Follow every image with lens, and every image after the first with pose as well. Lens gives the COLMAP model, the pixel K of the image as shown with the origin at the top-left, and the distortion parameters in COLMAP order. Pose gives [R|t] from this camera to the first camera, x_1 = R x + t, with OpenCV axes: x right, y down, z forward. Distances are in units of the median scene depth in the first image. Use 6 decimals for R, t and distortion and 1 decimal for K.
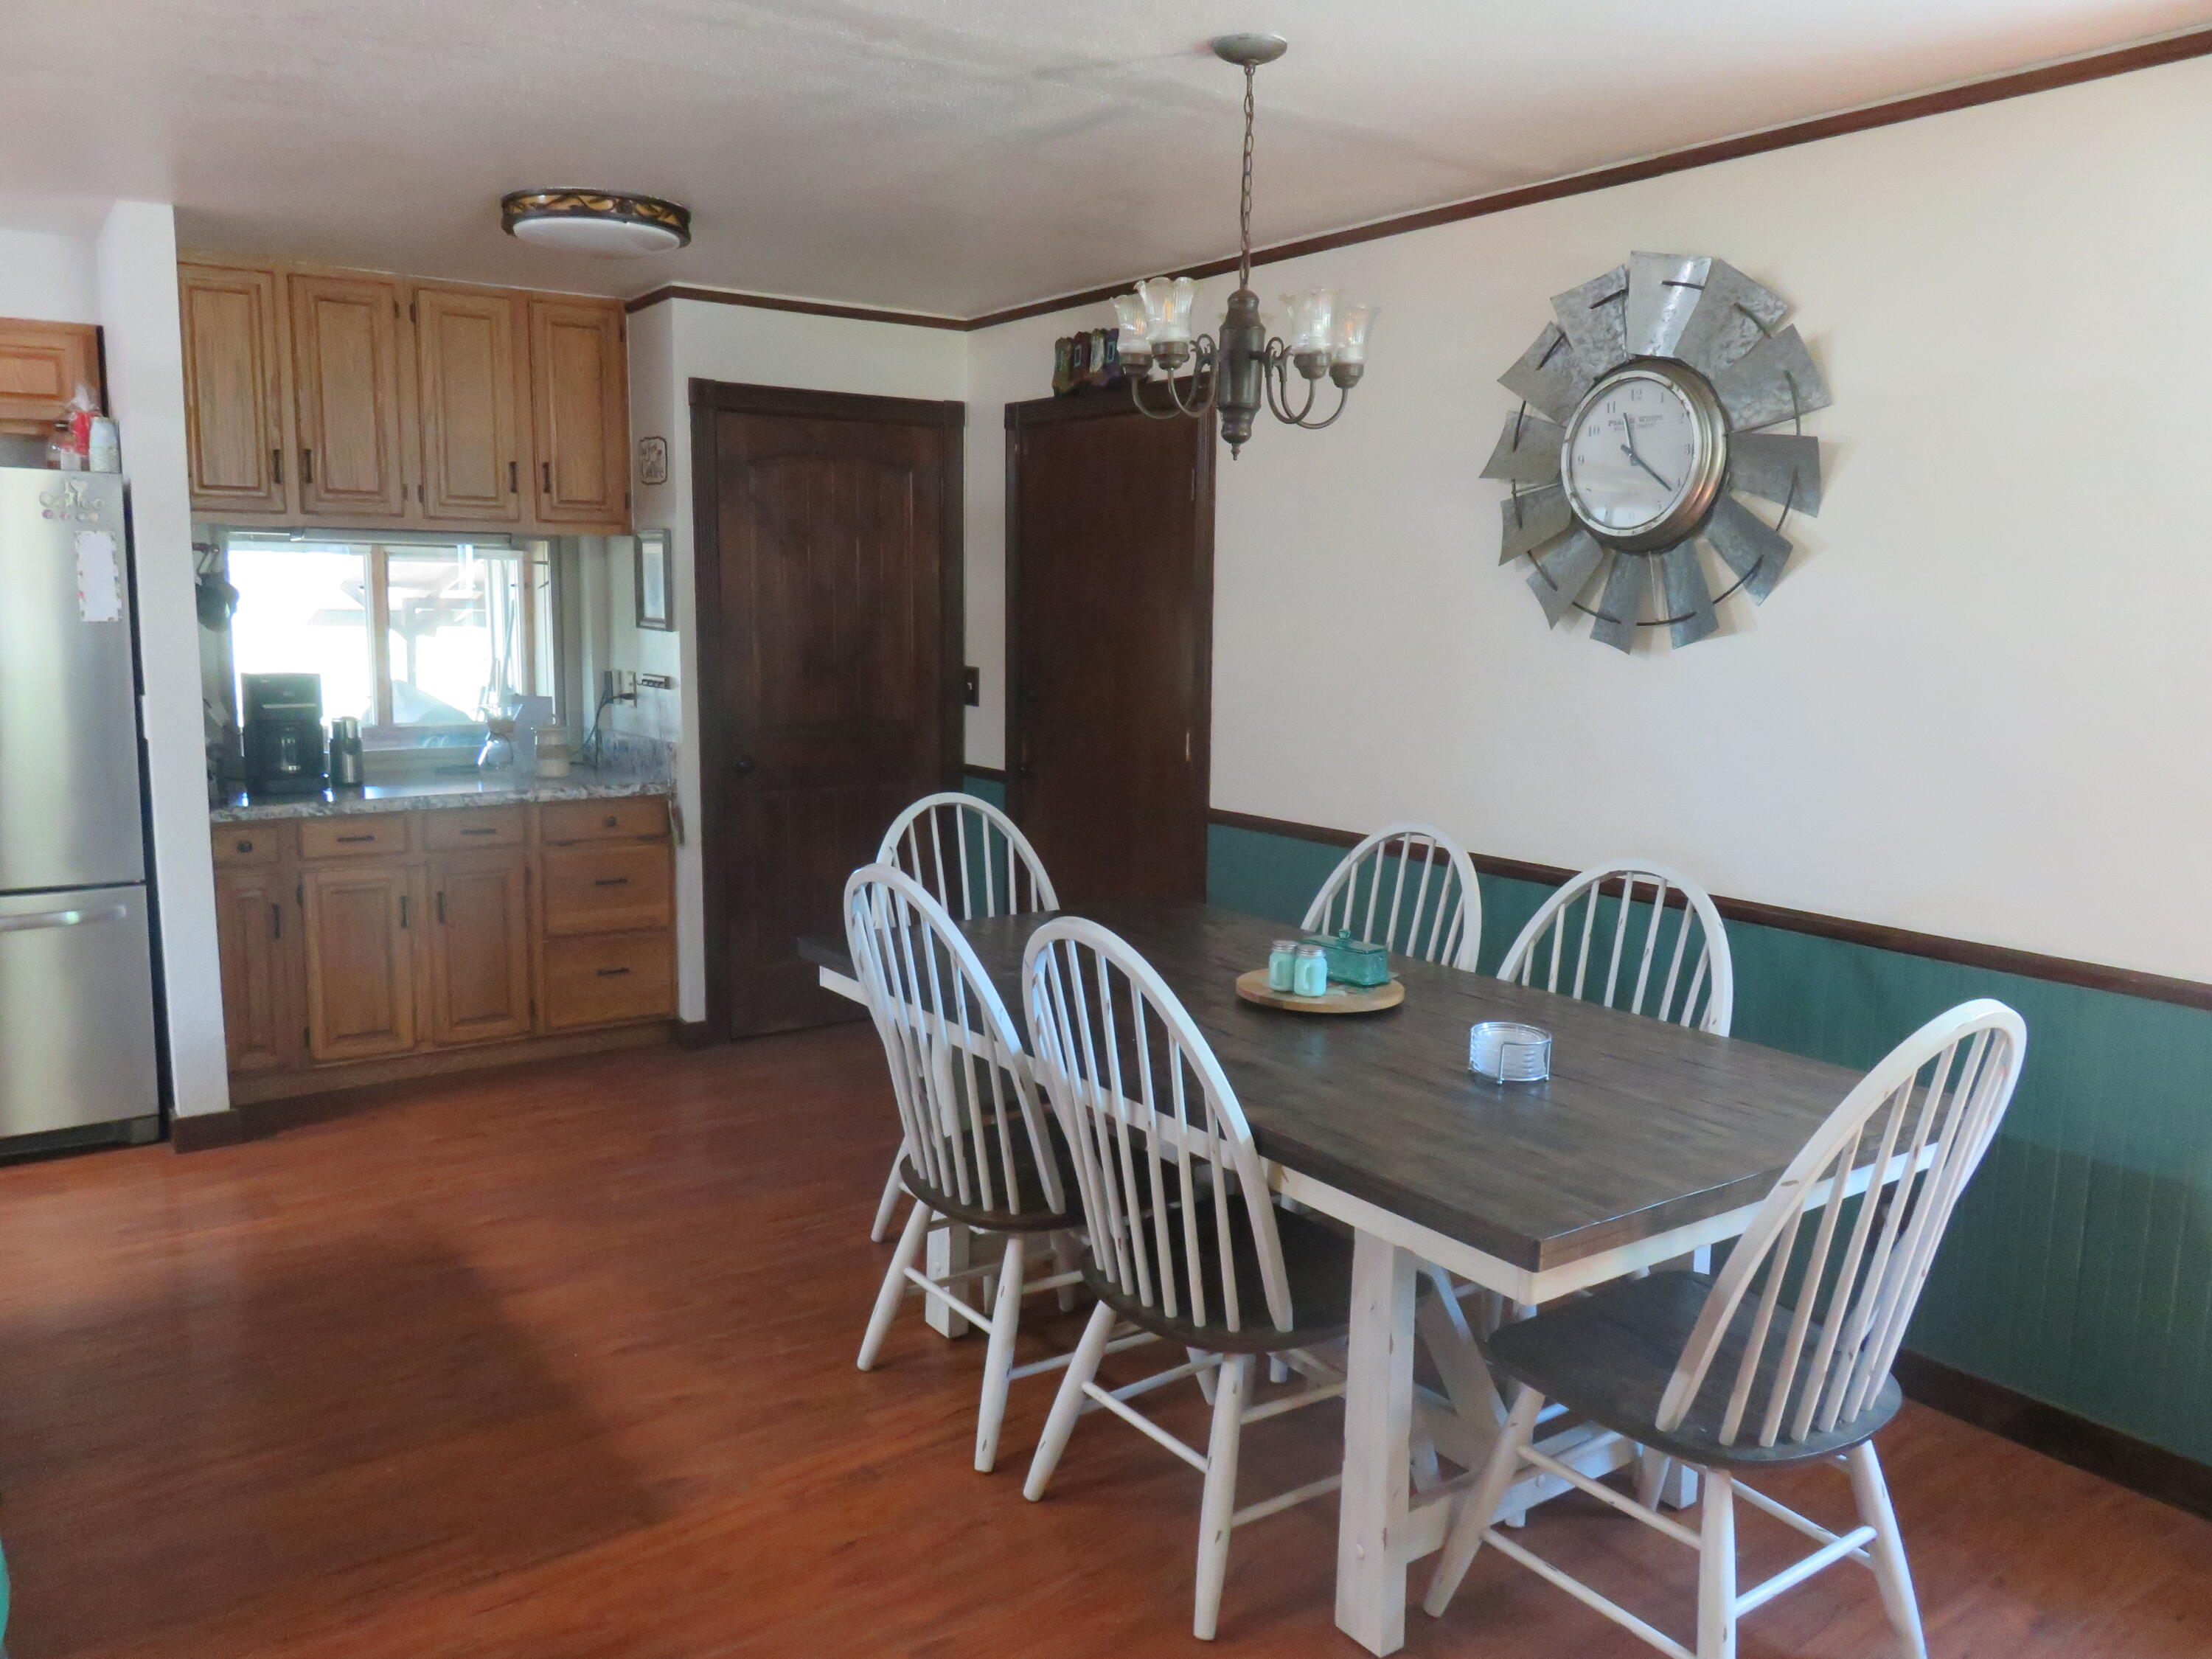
lens RADIAL K [[1656.3, 0, 1106.0], [0, 1656.3, 829.5], [0, 0, 1]] dist [-0.006089, 0.002346]
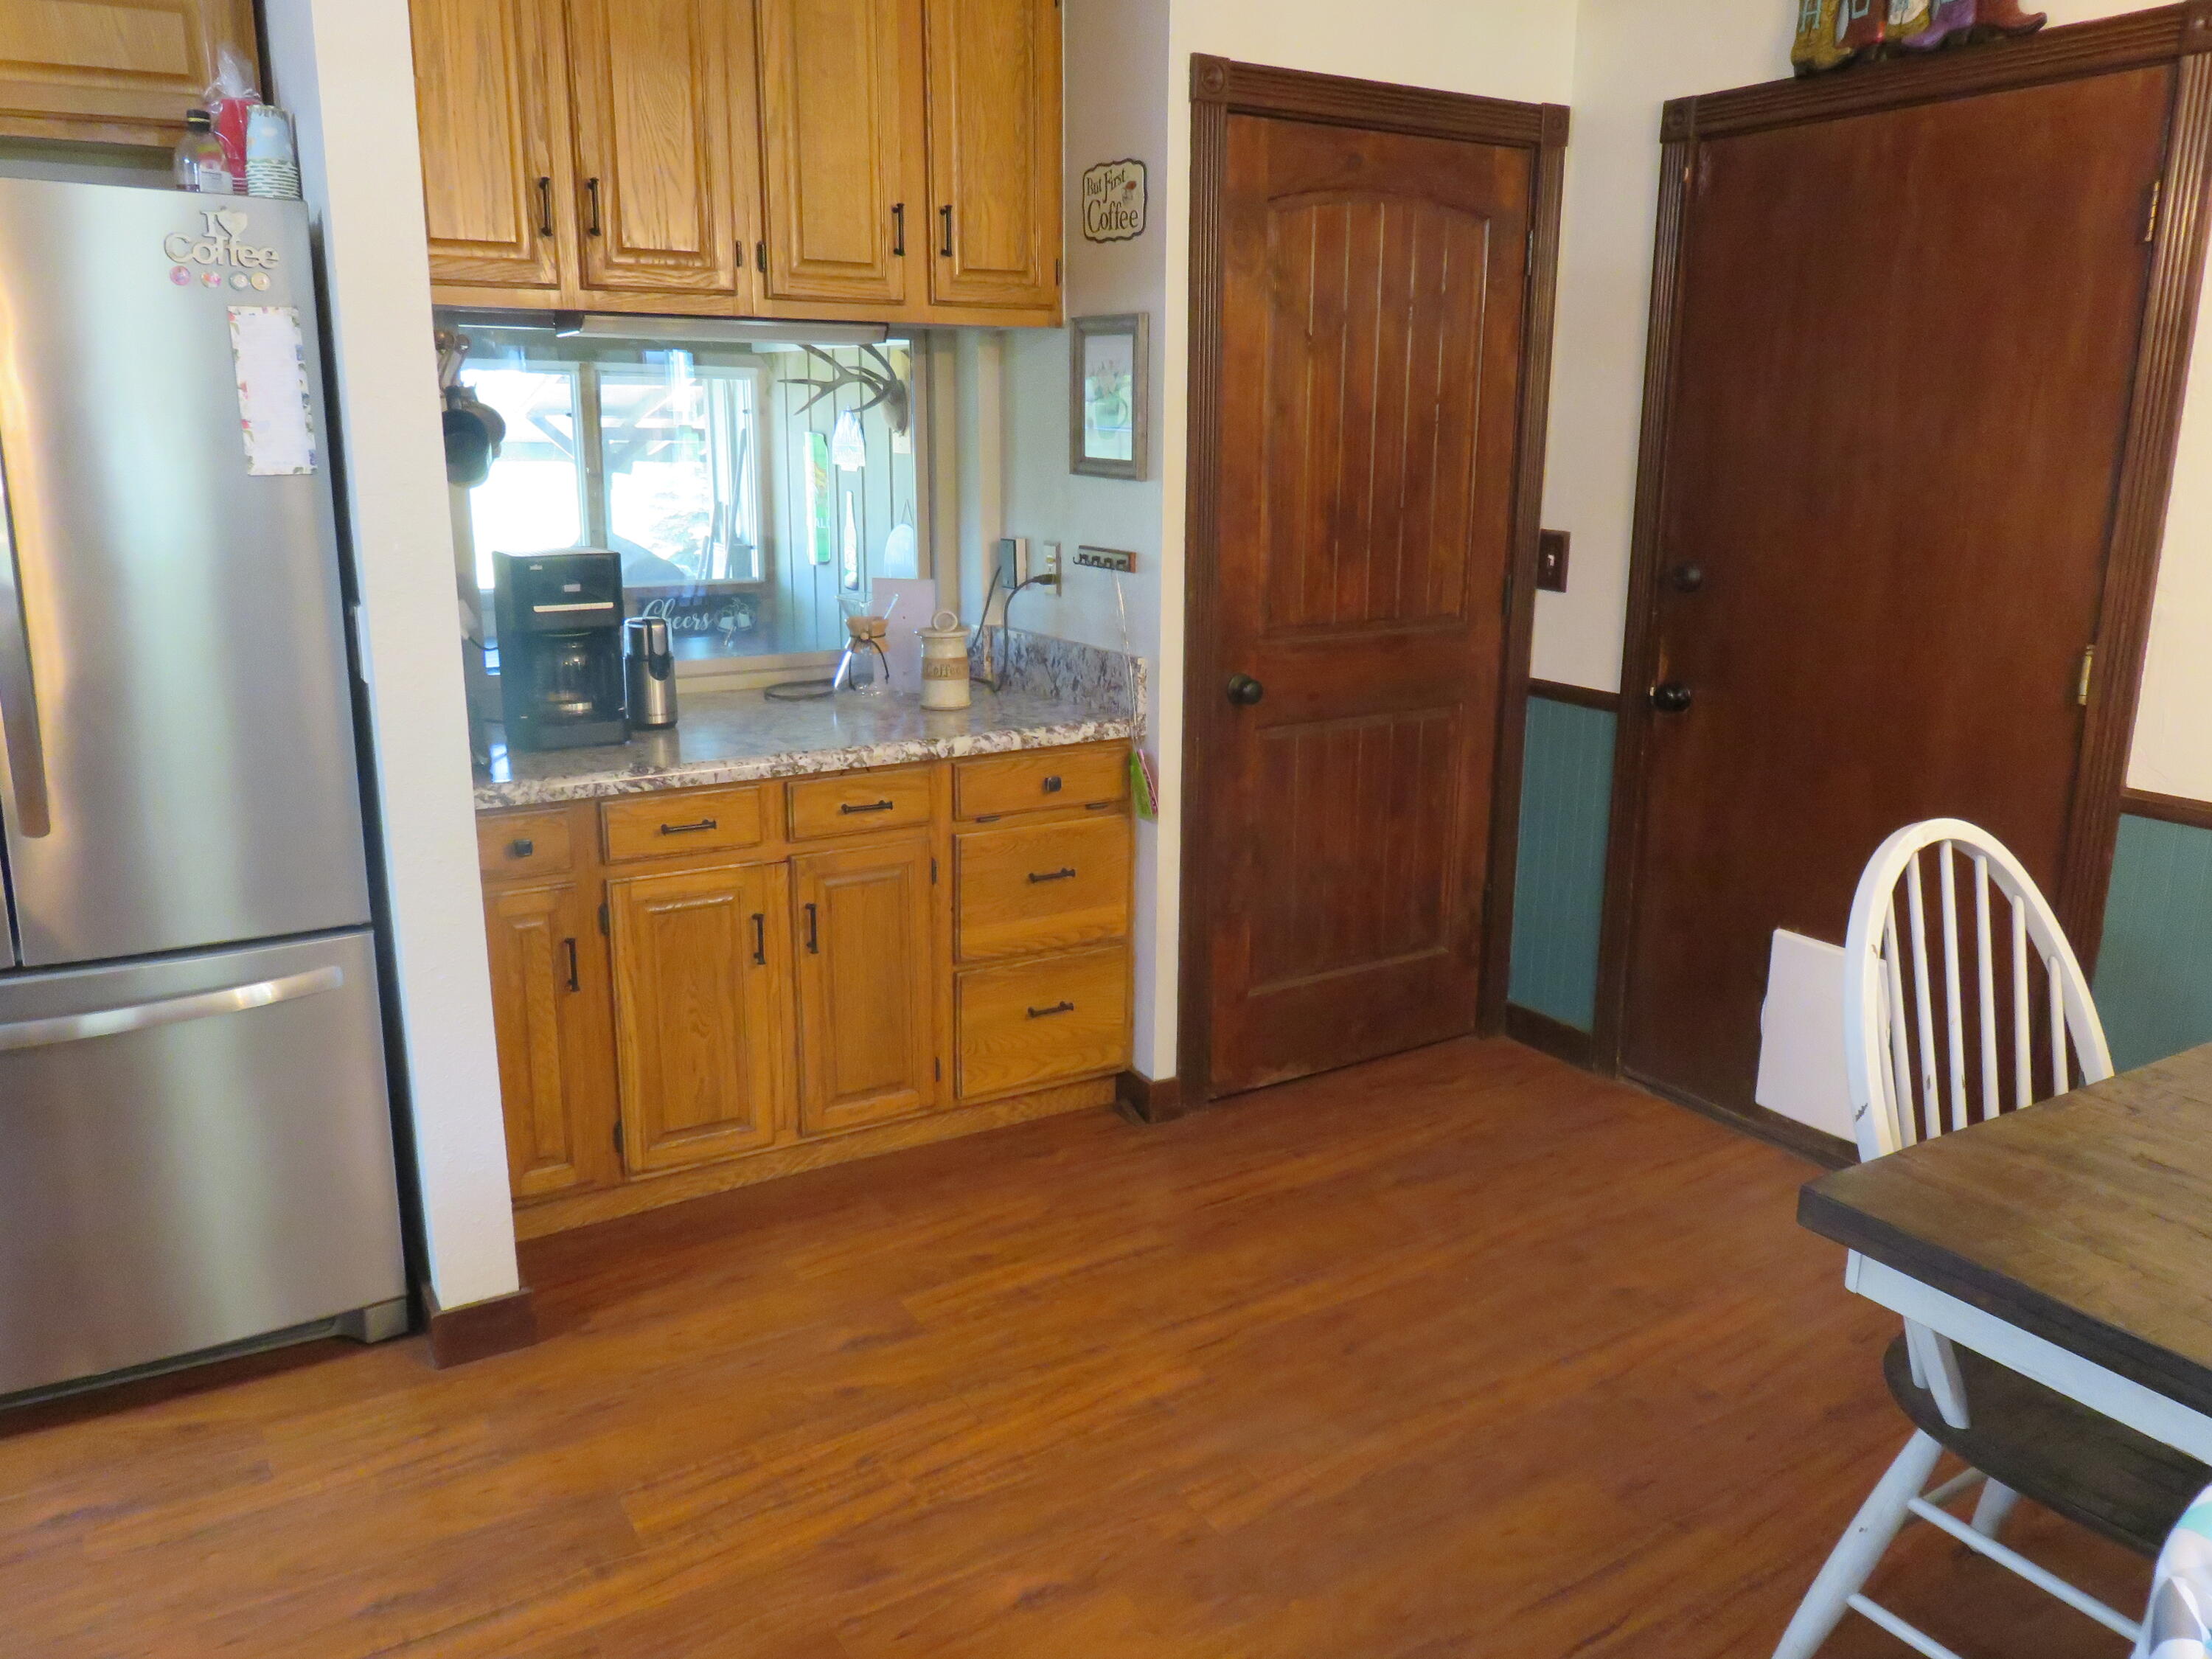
lens RADIAL K [[1656.3, 0, 1106.0], [0, 1656.3, 829.5], [0, 0, 1]] dist [-0.006089, 0.002346]
pose [[0.996918, 0.011873, -0.077546, -0.233230], [-0.004018, 0.994912, 0.100670, -0.052449], [0.078347, -0.100048, 0.991893, 0.372175]]
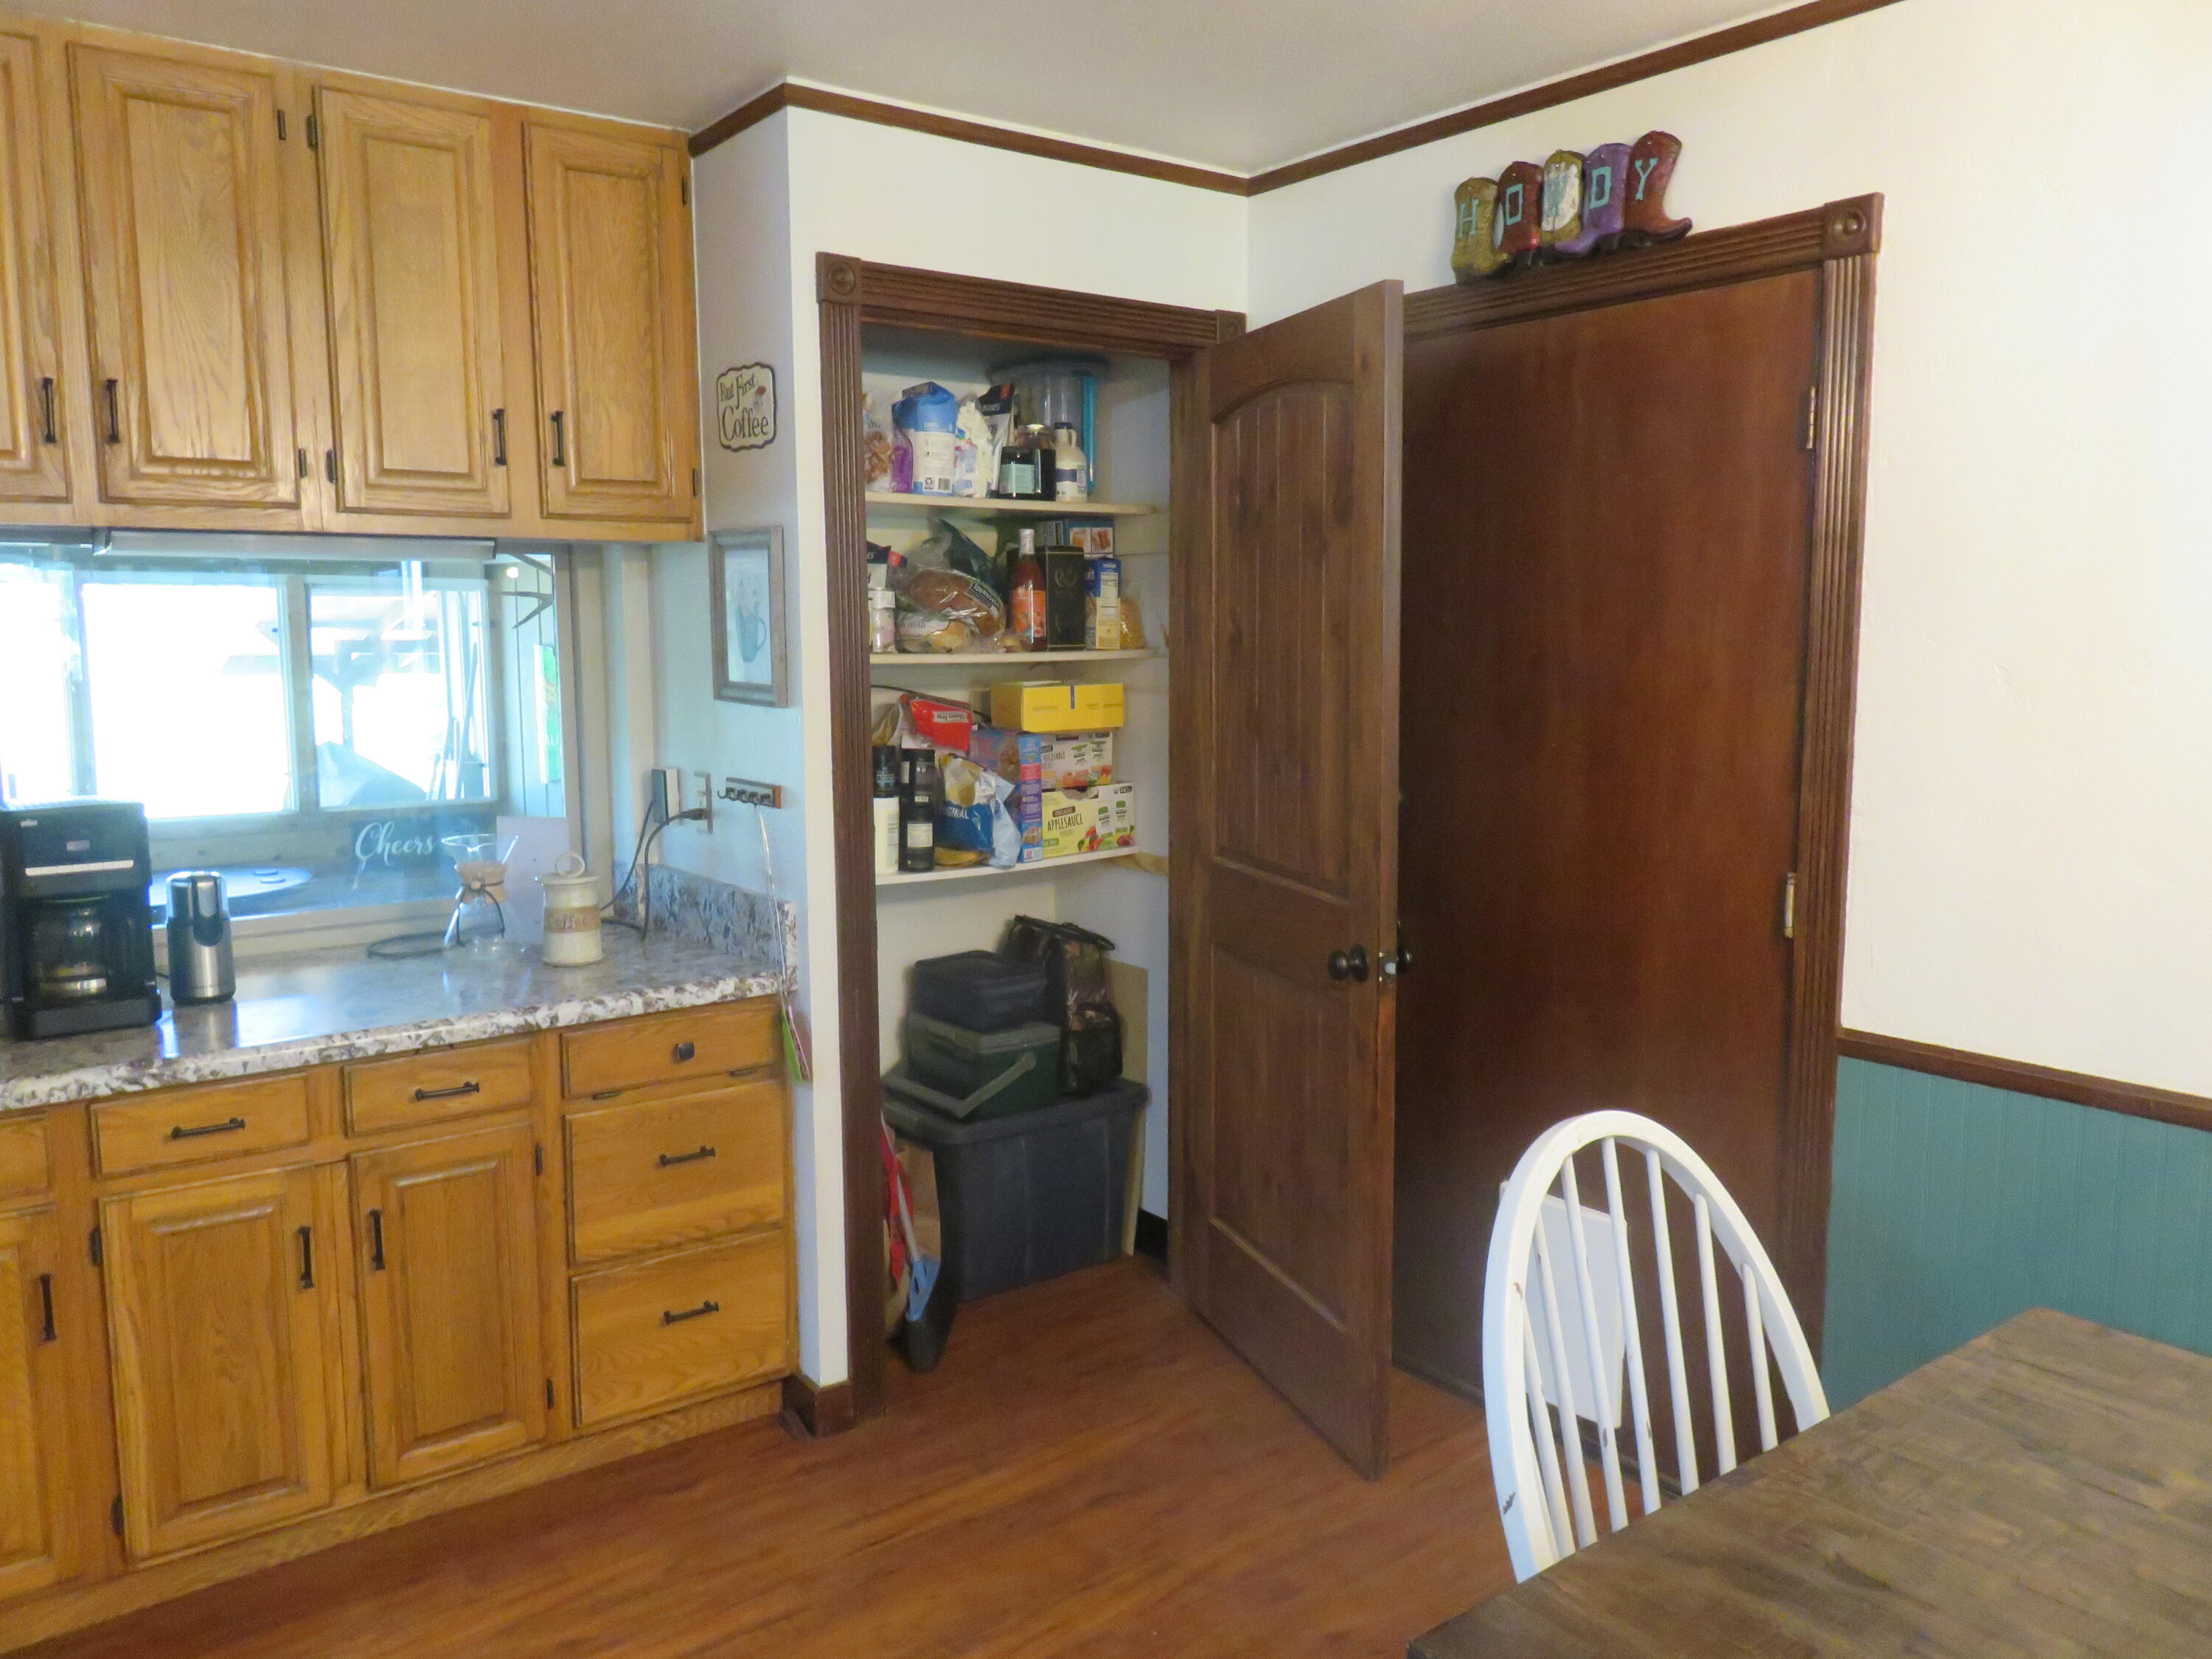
lens RADIAL K [[1656.5, 0, 1094.7], [0, 1656.5, 831.1], [0, 0, 1]] dist [-0.002850, -0.004120]
pose [[0.999605, -0.019224, 0.020489, -0.174172], [0.019545, 0.999688, -0.015583, -0.068452], [-0.020183, 0.015977, 0.999669, 0.446066]]
